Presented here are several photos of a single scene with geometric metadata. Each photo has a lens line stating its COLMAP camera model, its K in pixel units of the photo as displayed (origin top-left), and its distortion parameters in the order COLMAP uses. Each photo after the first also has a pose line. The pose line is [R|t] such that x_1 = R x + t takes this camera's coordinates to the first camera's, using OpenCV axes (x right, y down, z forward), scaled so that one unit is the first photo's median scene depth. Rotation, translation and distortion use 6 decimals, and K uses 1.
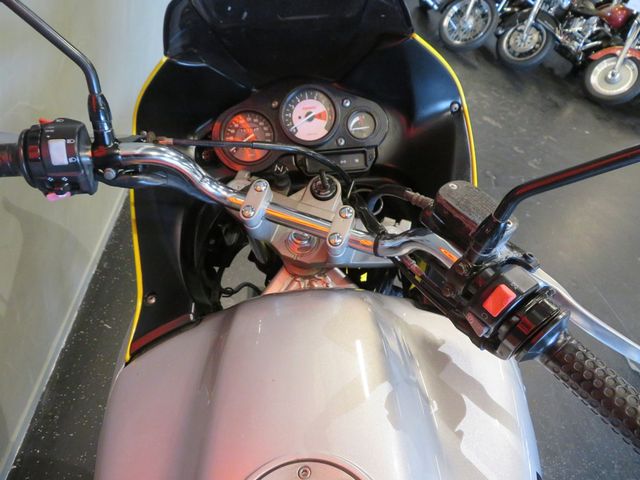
lens RADIAL K [[453.3, 0, 318.9], [0, 453.3, 240.7], [0, 0, 1]] dist [-0.017579, 0.012993]
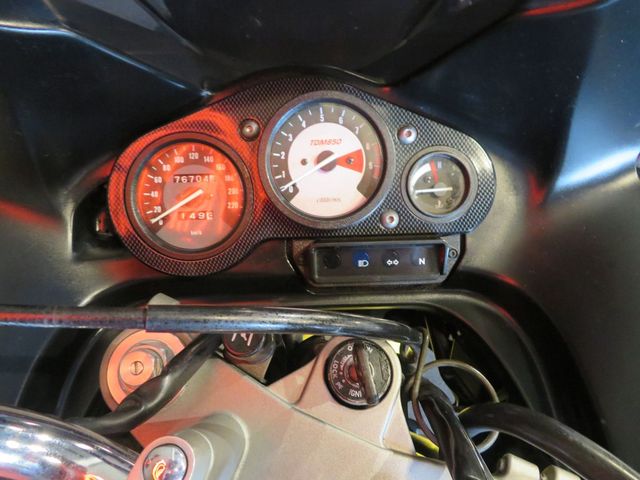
lens RADIAL K [[453.3, 0, 321.2], [0, 453.3, 239.6], [0, 0, 1]] dist [-0.017579, 0.012993]
pose [[0.998413, 0.050822, 0.024282, -0.032279], [-0.052102, 0.997105, 0.055375, -0.220262], [-0.021397, -0.056552, 0.998170, 0.541217]]
